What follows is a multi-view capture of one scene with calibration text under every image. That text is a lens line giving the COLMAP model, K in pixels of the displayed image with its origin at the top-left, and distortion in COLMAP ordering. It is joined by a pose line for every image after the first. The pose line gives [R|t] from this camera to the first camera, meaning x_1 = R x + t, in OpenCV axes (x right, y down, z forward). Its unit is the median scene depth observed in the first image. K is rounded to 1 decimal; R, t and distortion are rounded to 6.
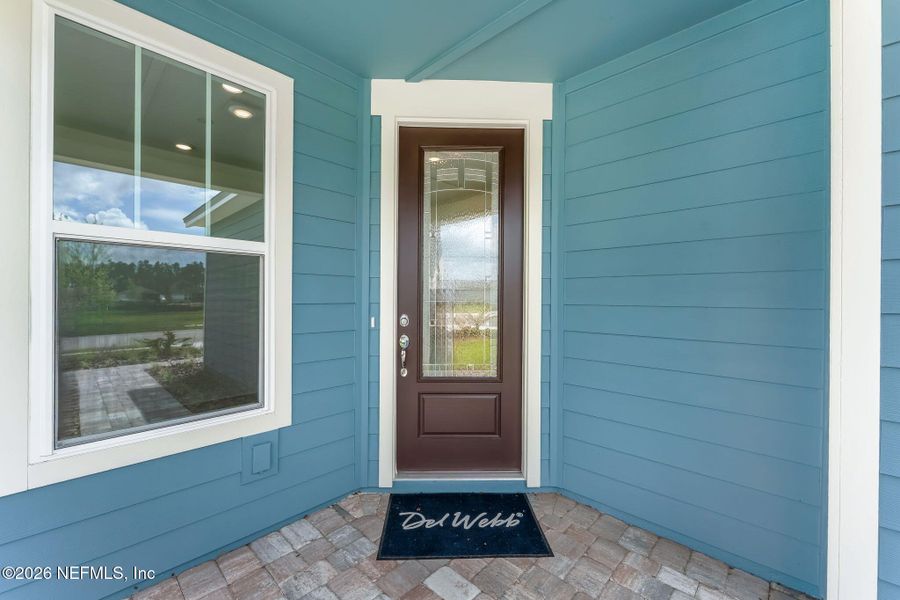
lens RADIAL K [[360.2, 0, 447.0], [0, 360.2, 296.5], [0, 0, 1]] dist [-0.005576, 0.000269]
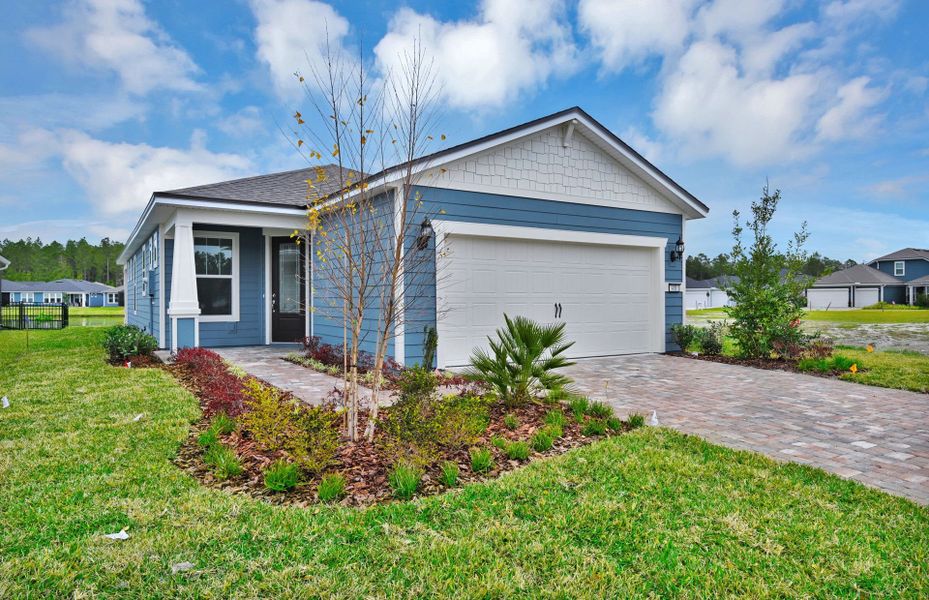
lens RADIAL K [[599.8, 0, 466.2], [0, 599.8, 298.3], [0, 0, 1]] dist [0.005552, 0.002108]
pose [[0.975918, -0.005261, -0.218076, 2.932989], [0.004845, 0.999985, -0.002443, 0.117516], [0.218085, 0.001327, 0.975929, -4.171361]]
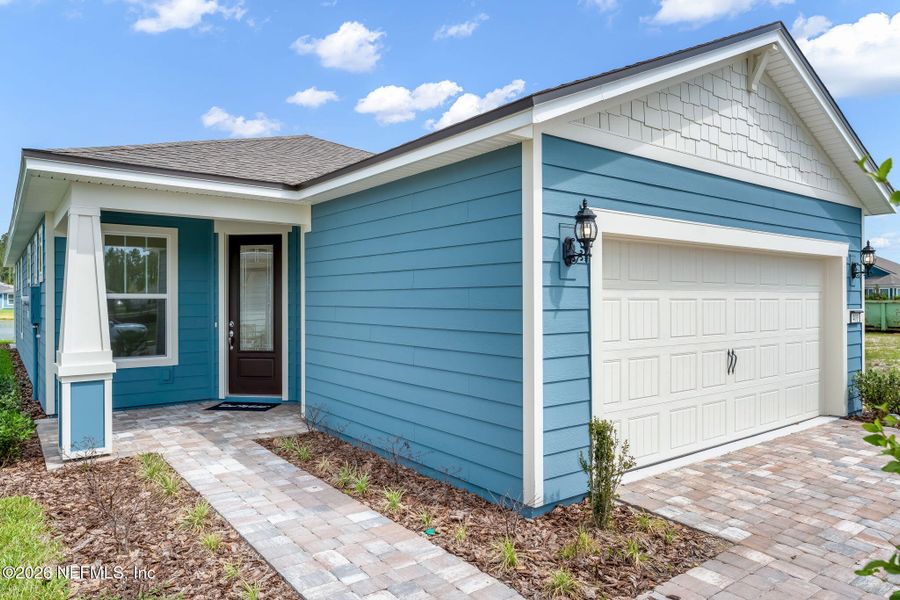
lens RADIAL K [[597.0, 0, 450.7], [0, 597.0, 300.0], [0, 0, 1]] dist [0.004418, -0.004014]
pose [[0.992627, -0.004827, -0.121111, 1.713041], [0.005411, 0.999975, 0.004491, -0.092244], [0.121086, -0.005113, 0.992629, -2.540005]]
